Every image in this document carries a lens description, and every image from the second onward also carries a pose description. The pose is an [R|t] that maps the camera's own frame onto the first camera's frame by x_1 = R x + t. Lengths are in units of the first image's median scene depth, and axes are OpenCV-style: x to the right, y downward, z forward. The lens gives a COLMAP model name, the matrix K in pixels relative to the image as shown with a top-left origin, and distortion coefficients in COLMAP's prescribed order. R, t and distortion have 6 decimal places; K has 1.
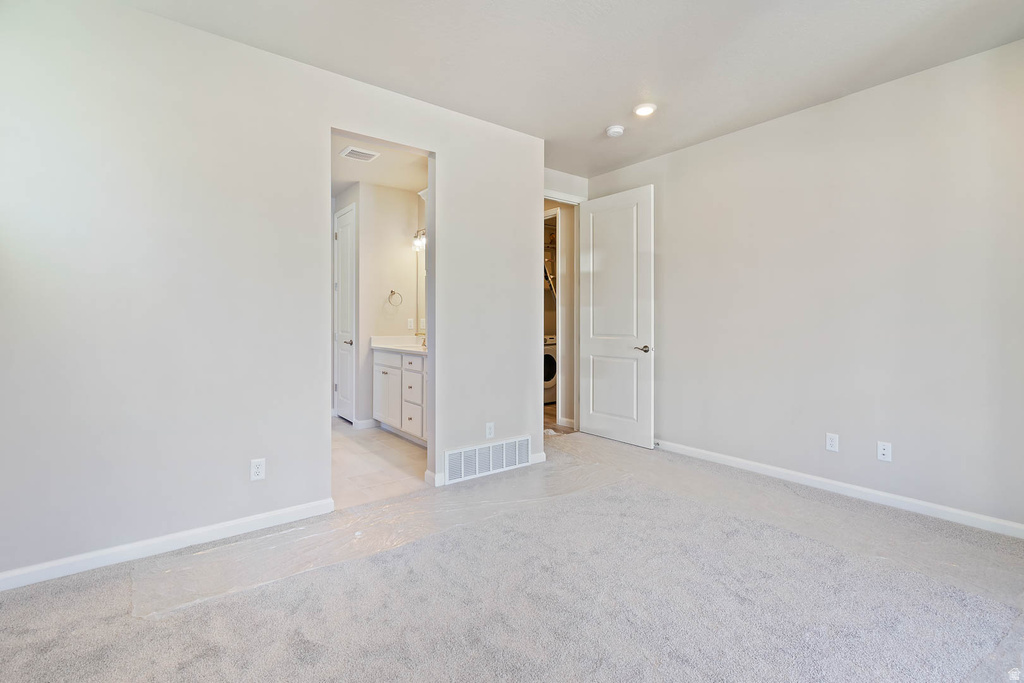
lens RADIAL K [[468.9, 0, 514.4], [0, 468.9, 324.5], [0, 0, 1]] dist [-0.002311, -0.000355]
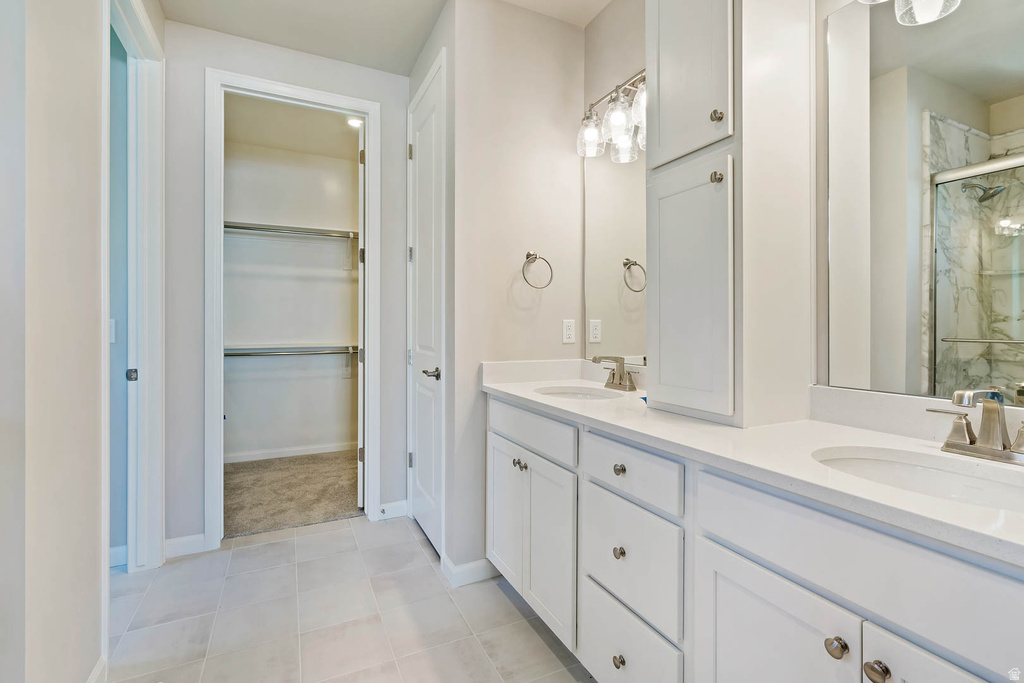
lens RADIAL K [[468.9, 0, 514.4], [0, 468.9, 324.5], [0, 0, 1]] dist [-0.002311, -0.000355]
pose [[0.979515, -0.001318, -0.201365, -0.191816], [-0.000453, 0.999962, -0.008750, -0.004144], [0.201369, 0.008662, 0.979477, 0.592617]]
